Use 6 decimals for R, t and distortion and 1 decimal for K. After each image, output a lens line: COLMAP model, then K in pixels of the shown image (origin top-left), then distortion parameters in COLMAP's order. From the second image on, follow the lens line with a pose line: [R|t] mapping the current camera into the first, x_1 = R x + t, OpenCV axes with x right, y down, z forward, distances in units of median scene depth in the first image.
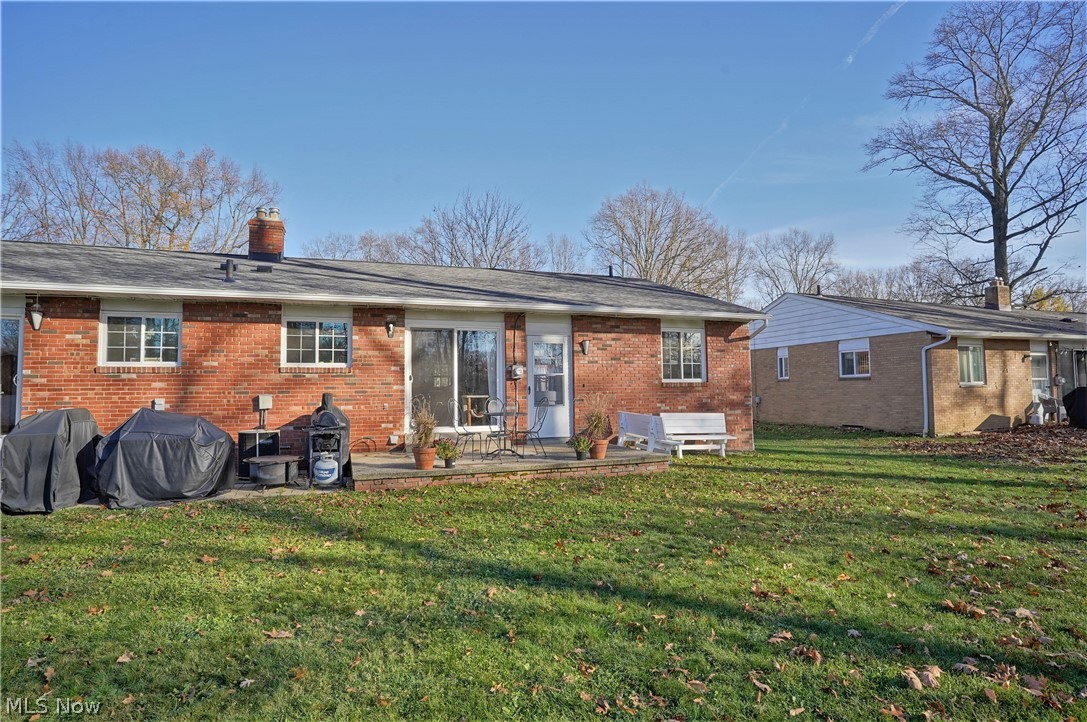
lens RADIAL K [[592.1, 0, 556.1], [0, 592.1, 364.8], [0, 0, 1]] dist [-0.076361, 0.045083]
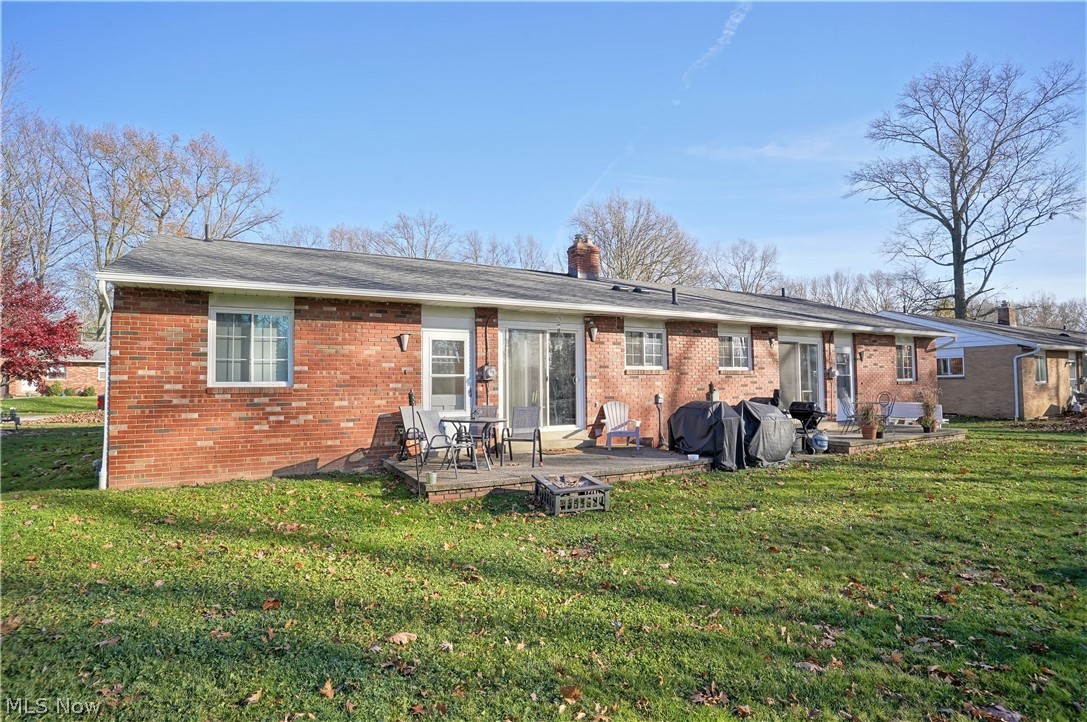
lens RADIAL K [[592.1, 0, 556.1], [0, 592.1, 364.8], [0, 0, 1]] dist [-0.076361, 0.045083]
pose [[0.986082, 0.007554, 0.166091, -0.976545], [-0.008944, 0.999931, 0.007625, -0.014073], [-0.166022, -0.009005, 0.986081, -0.251047]]
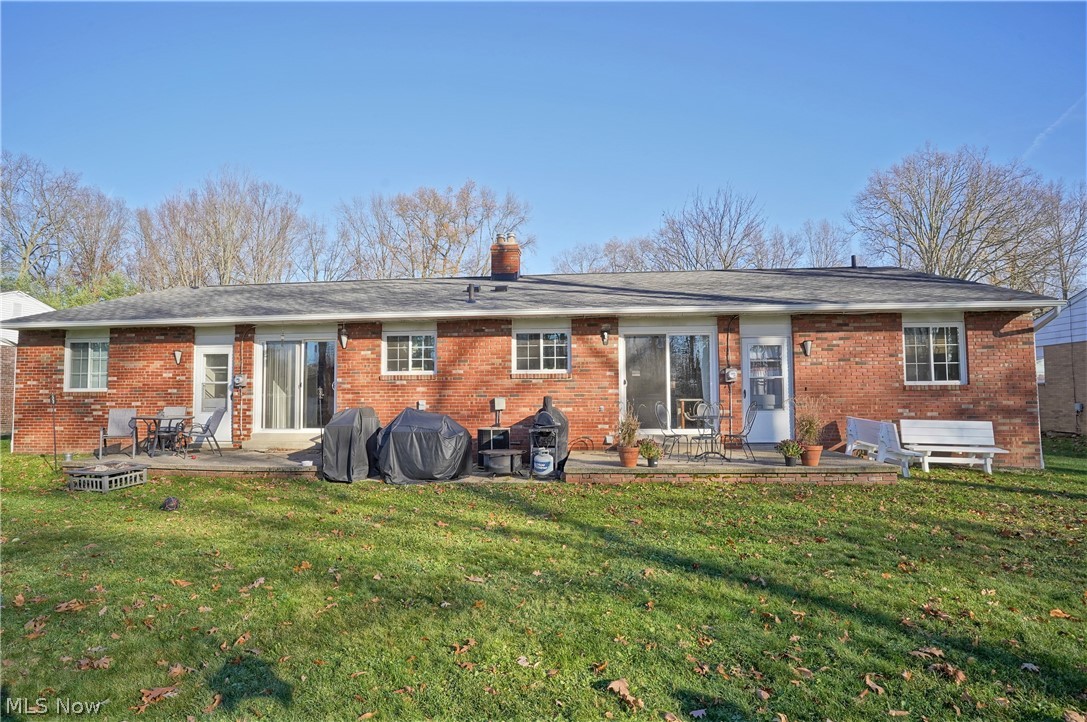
lens RADIAL K [[600.2, 0, 517.3], [0, 600.2, 373.5], [0, 0, 1]] dist [-0.079207, 0.048233]
pose [[0.890060, -0.012902, -0.455662, 0.073031], [0.016784, 0.999849, 0.004474, -0.001410], [0.455535, -0.011630, 0.890142, -0.049181]]
